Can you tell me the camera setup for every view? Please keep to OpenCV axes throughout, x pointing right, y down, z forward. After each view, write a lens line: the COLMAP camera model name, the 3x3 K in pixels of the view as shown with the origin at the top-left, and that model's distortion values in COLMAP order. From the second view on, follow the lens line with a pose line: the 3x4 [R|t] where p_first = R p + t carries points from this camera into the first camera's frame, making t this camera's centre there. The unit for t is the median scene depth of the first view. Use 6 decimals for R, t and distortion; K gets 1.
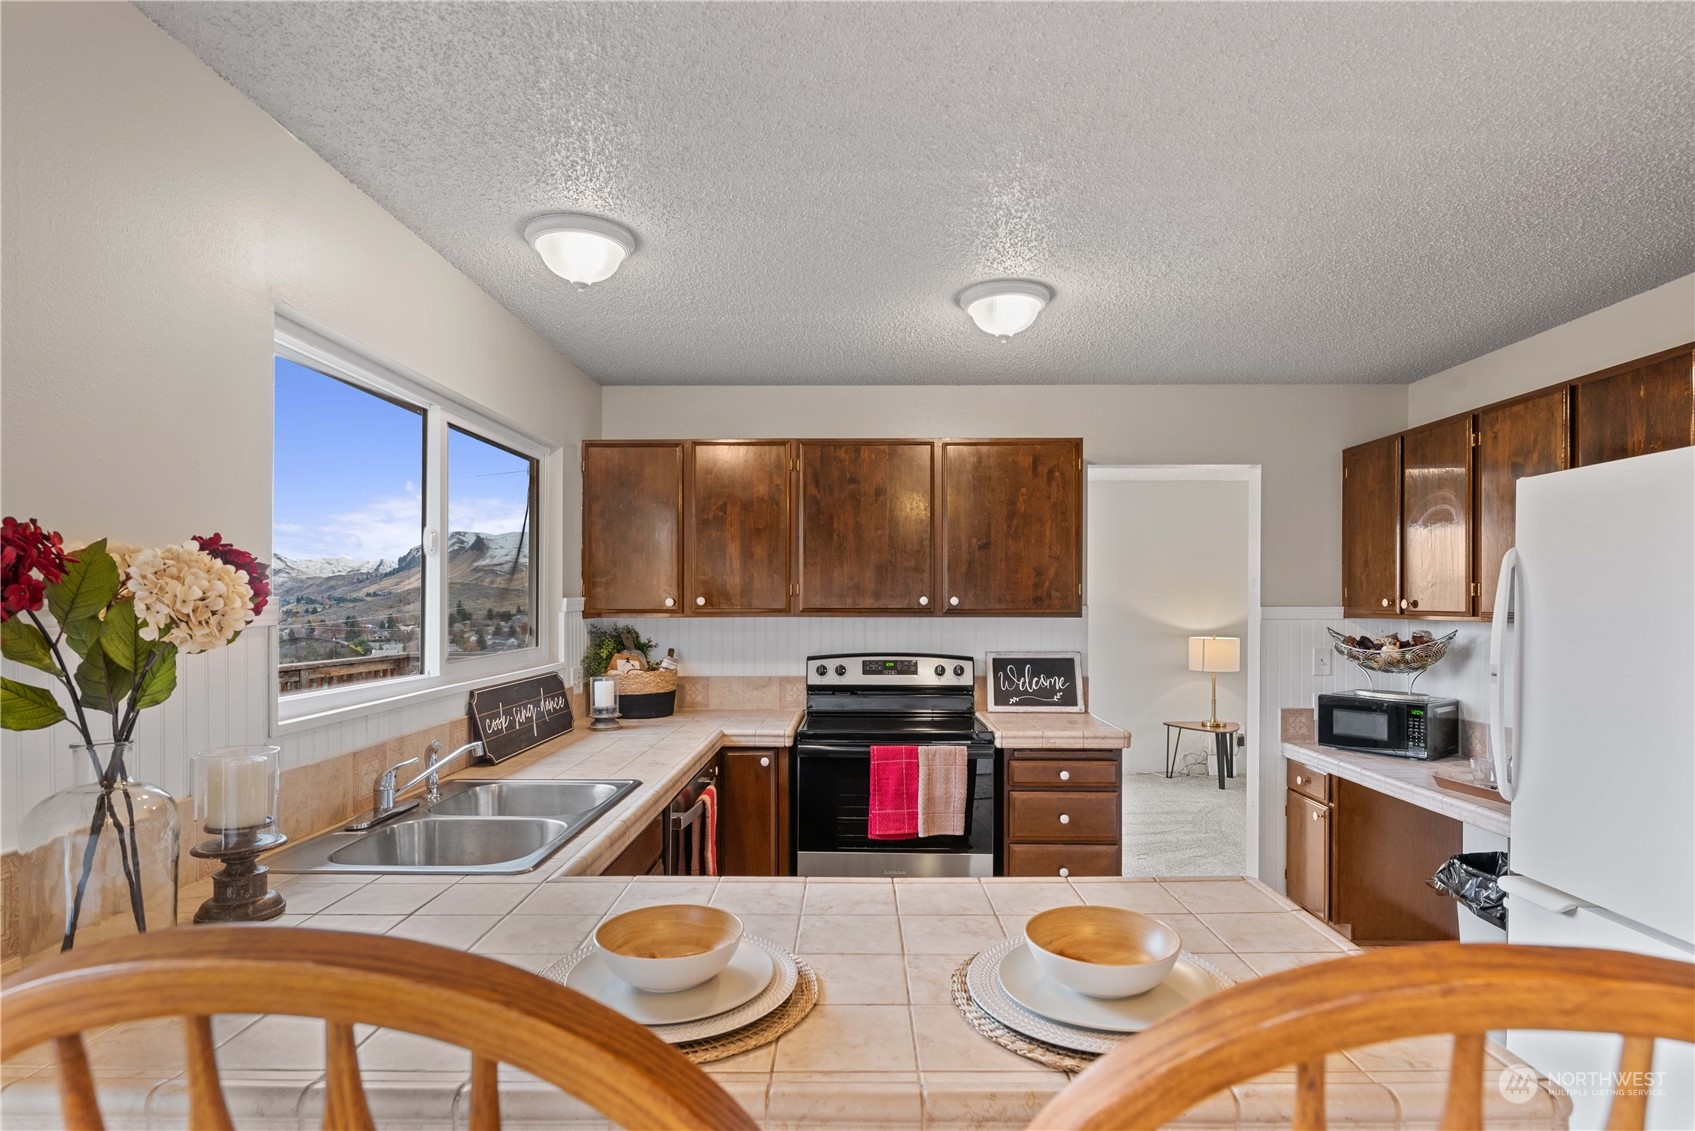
lens RADIAL K [[885.6, 0, 831.9], [0, 885.6, 605.1], [0, 0, 1]] dist [0.000542, 0.000403]
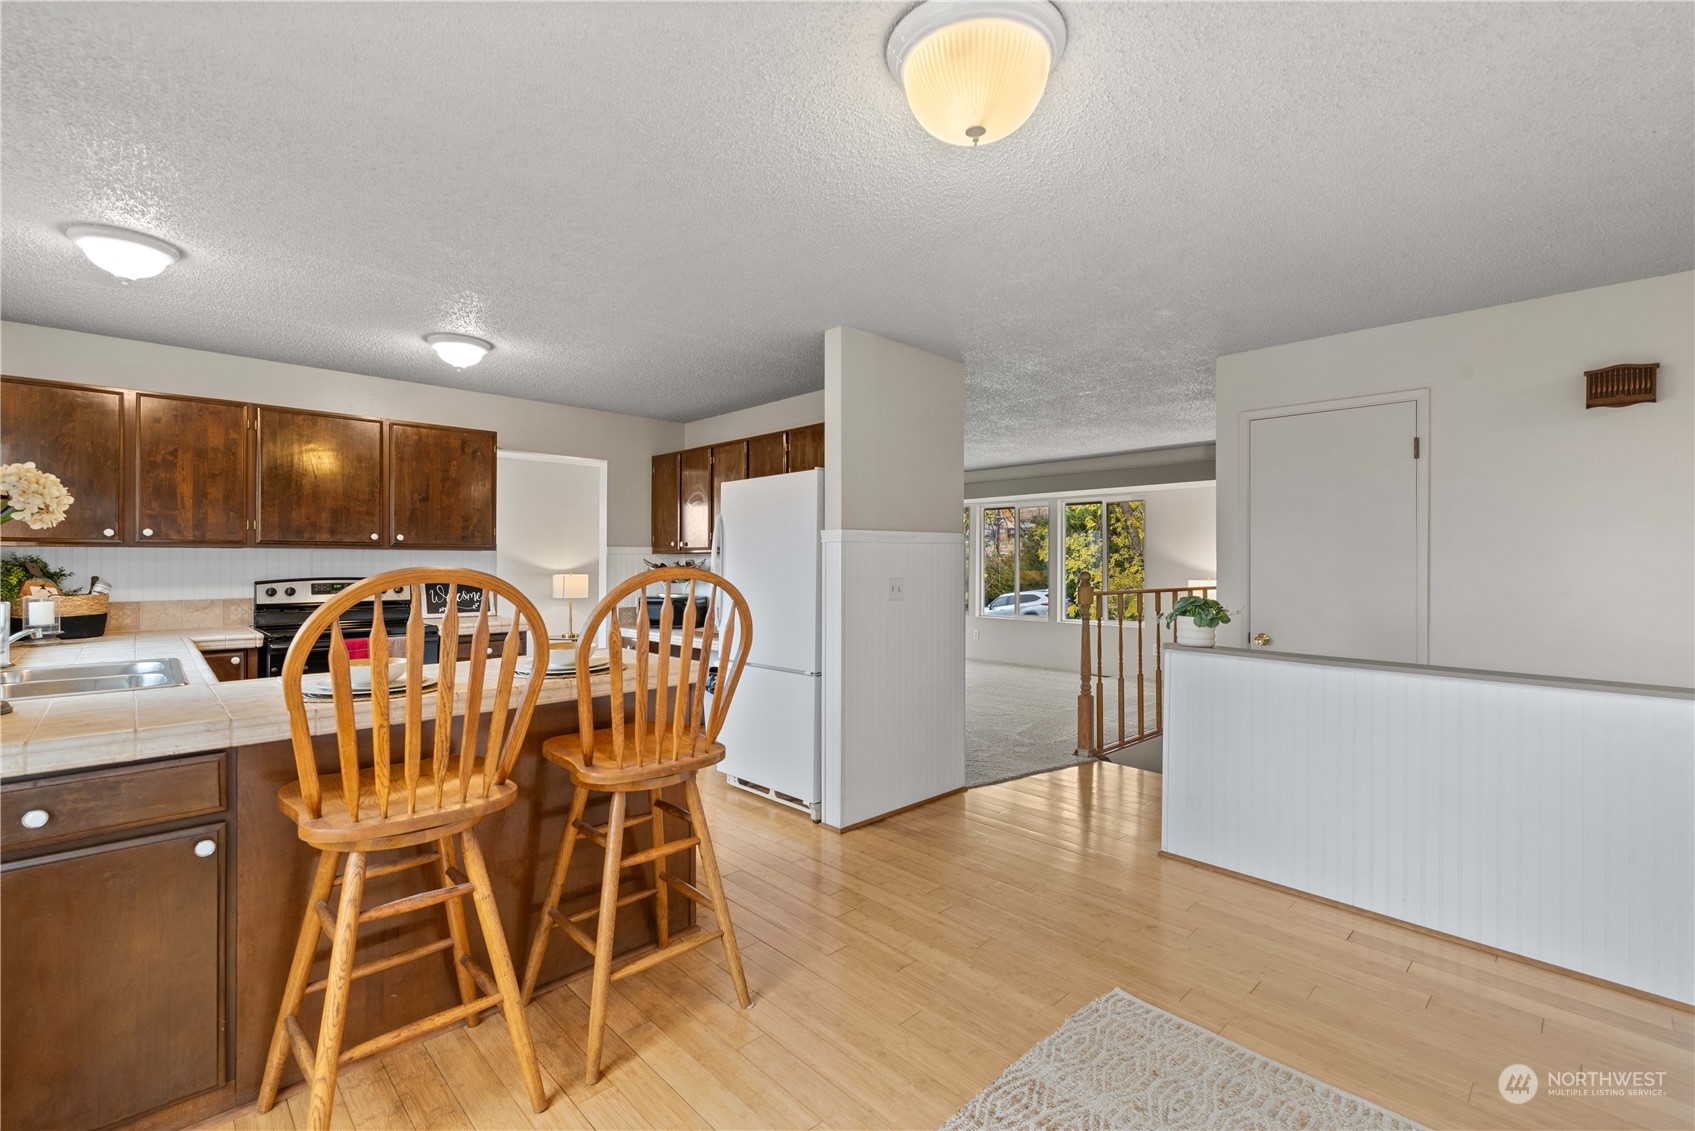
lens RADIAL K [[744.0, 0, 858.6], [0, 744.0, 559.1], [0, 0, 1]] dist [0.000320, 0.000369]
pose [[0.702830, 0.003363, 0.711350, -0.185752], [-0.000080, 0.999989, -0.004648, 0.034564], [-0.711358, 0.003210, 0.702823, -0.332358]]
